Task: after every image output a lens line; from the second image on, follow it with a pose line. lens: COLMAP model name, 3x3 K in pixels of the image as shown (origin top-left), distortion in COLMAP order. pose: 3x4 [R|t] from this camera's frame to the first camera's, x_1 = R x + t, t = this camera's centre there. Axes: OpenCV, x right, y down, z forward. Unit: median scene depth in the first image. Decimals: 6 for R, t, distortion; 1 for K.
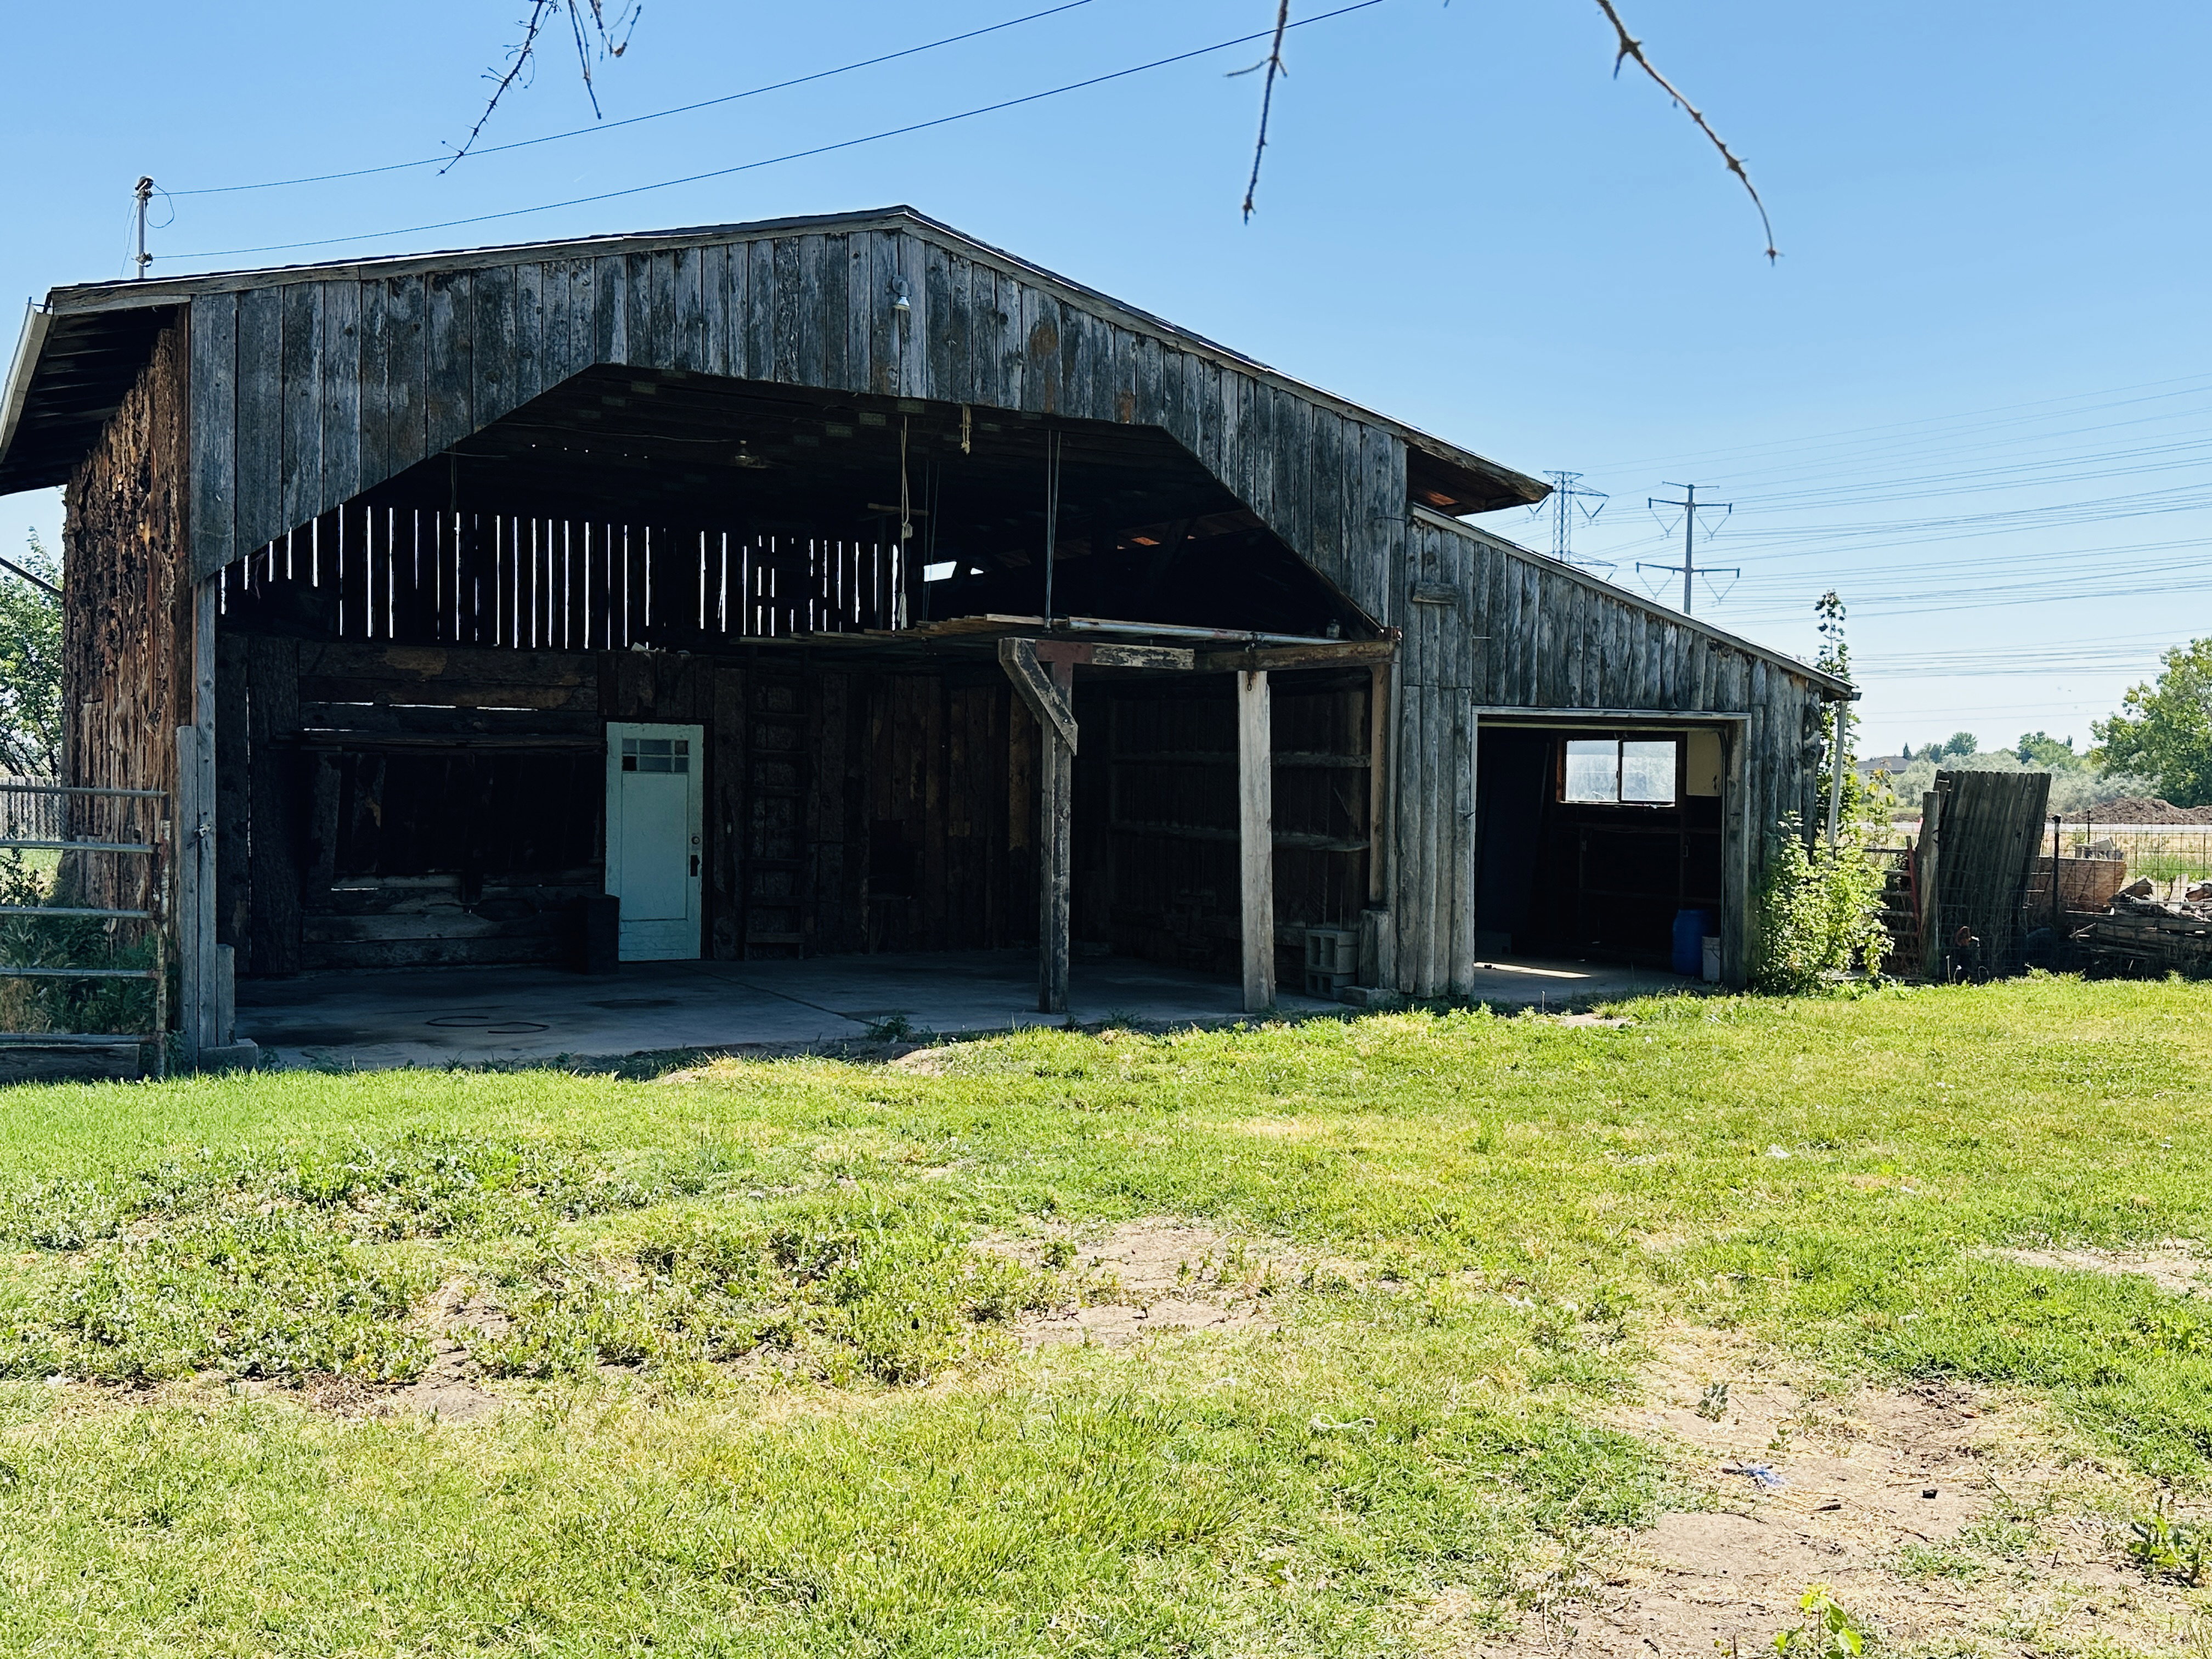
lens RADIAL K [[1936.0, 0, 1107.5], [0, 1936.0, 779.8], [0, 0, 1]] dist [0.156100, -0.335190]
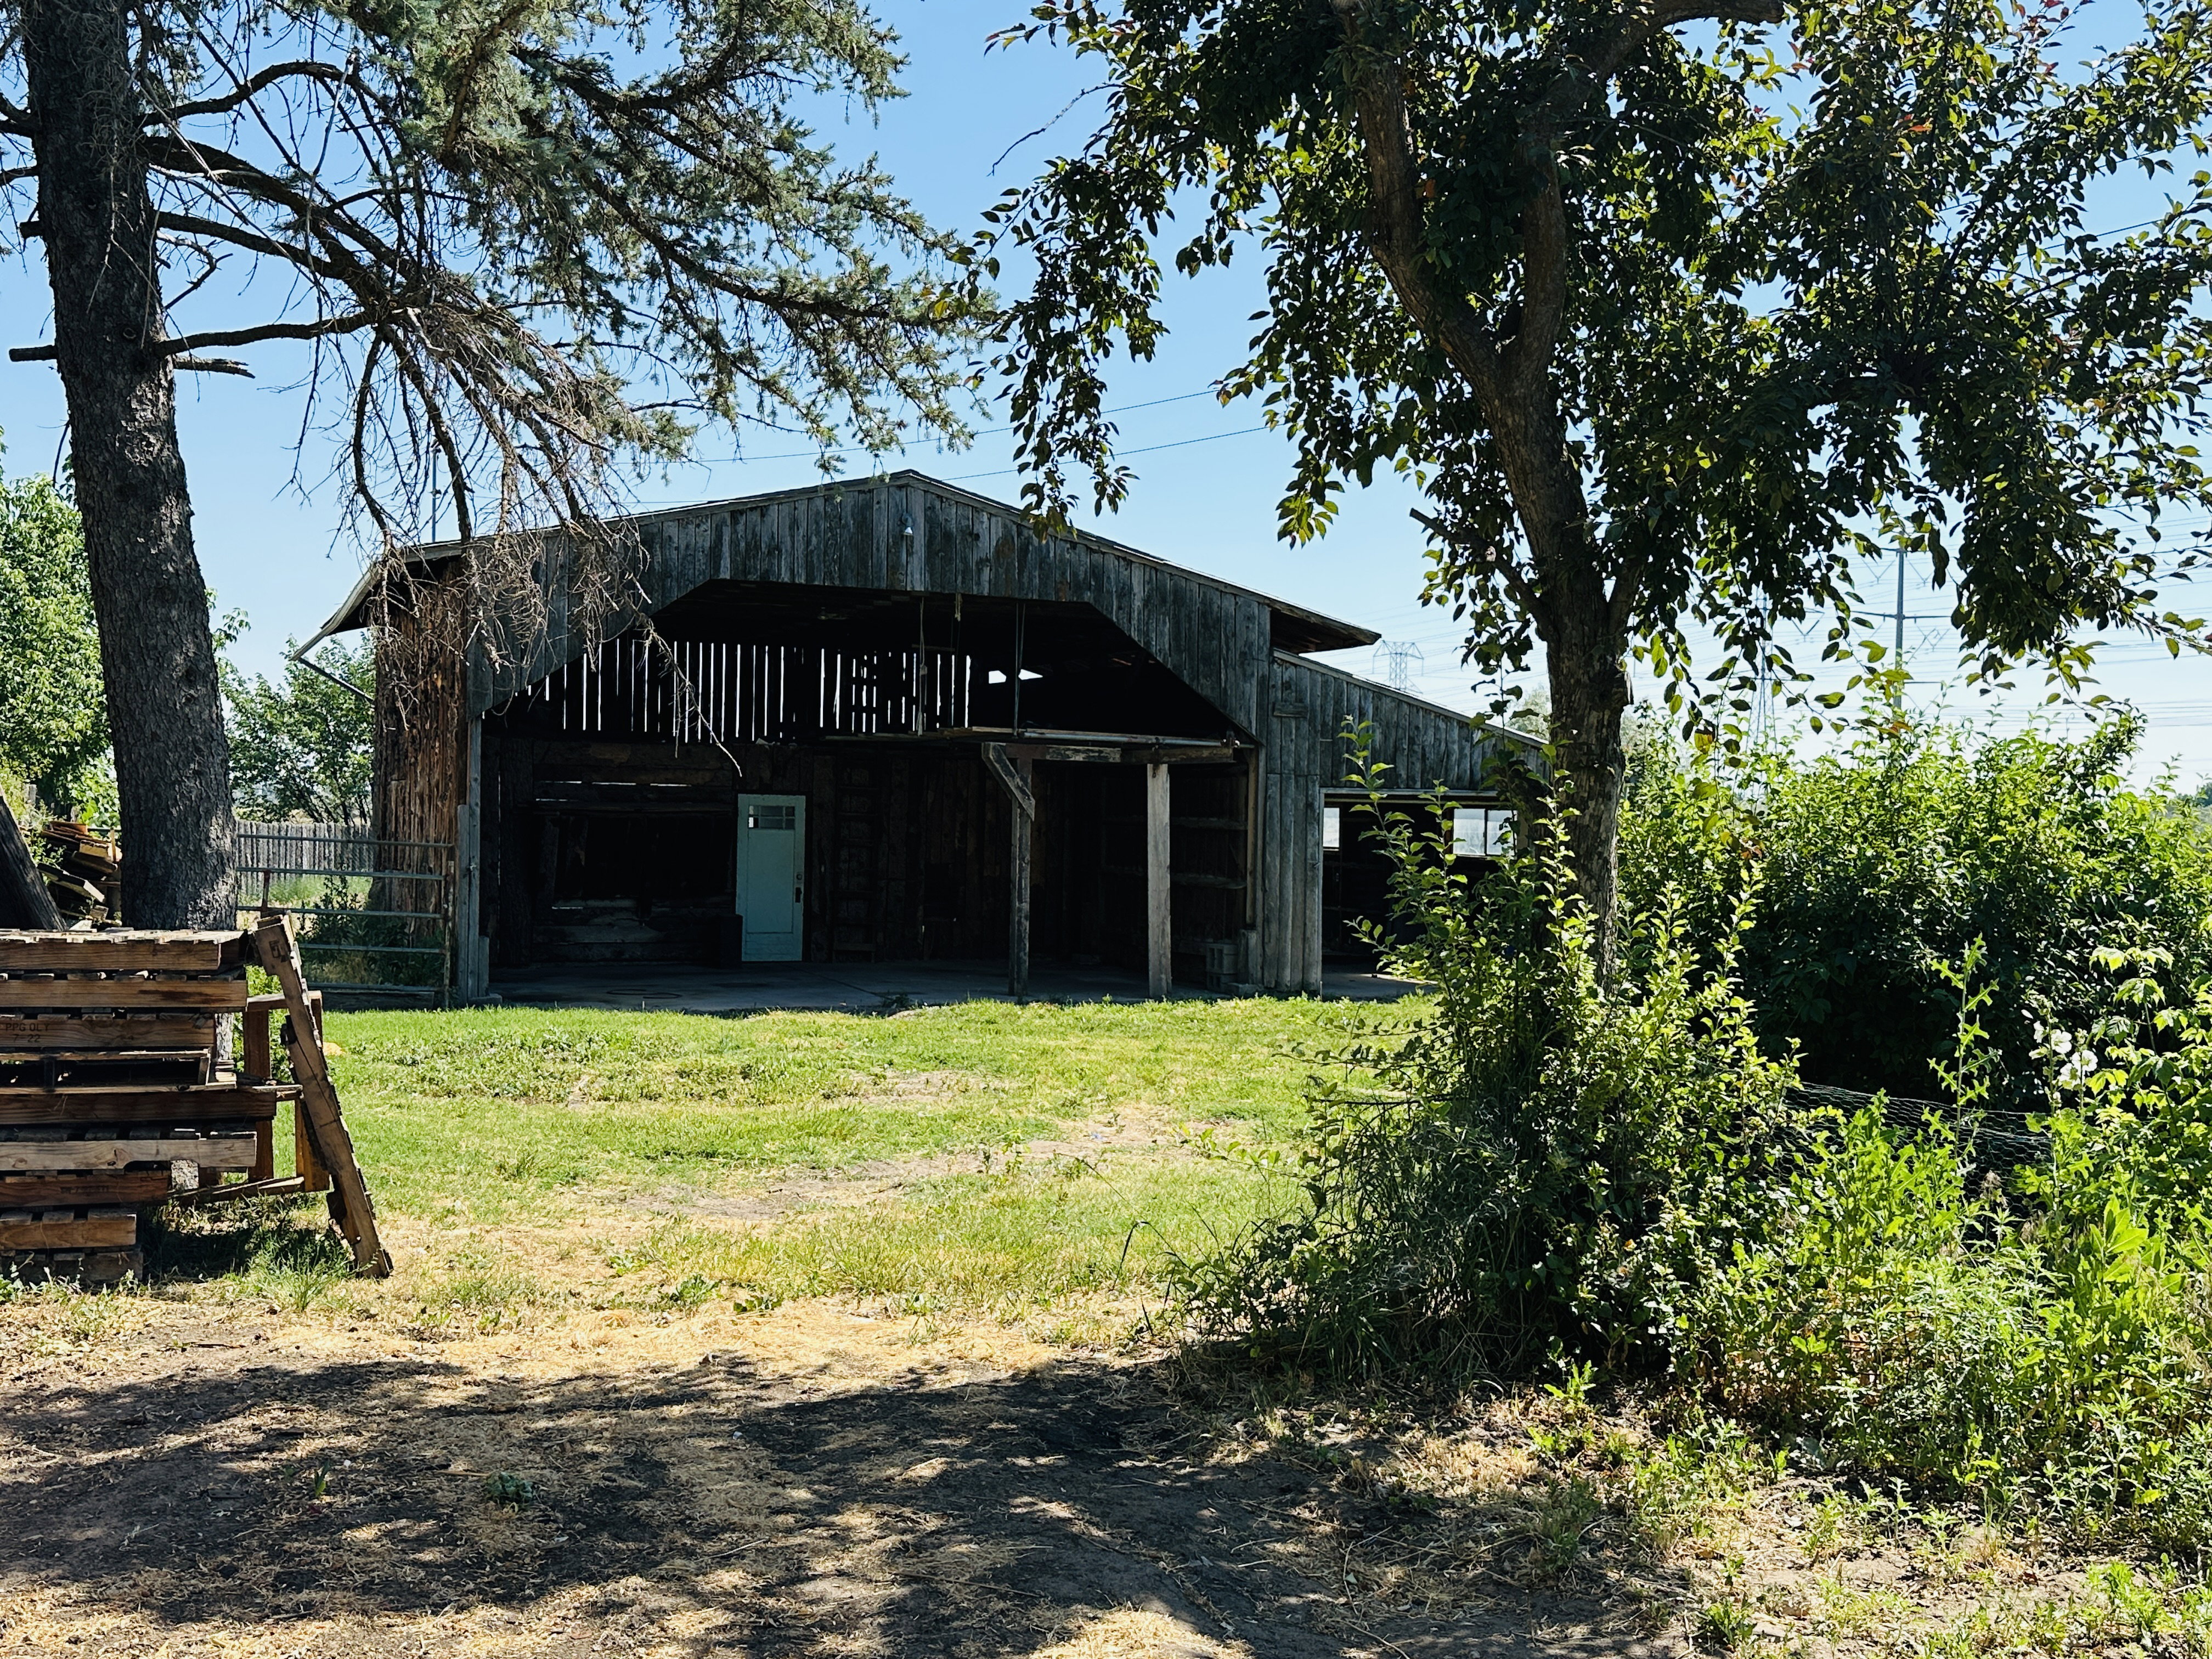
lens RADIAL K [[1936.0, 0, 1107.5], [0, 1936.0, 779.8], [0, 0, 1]] dist [0.156100, -0.335190]
pose [[0.993937, 0.004435, -0.109858, 0.197920], [-0.006913, 0.999730, -0.022185, -0.011640], [0.109730, 0.022810, 0.993700, -0.454805]]
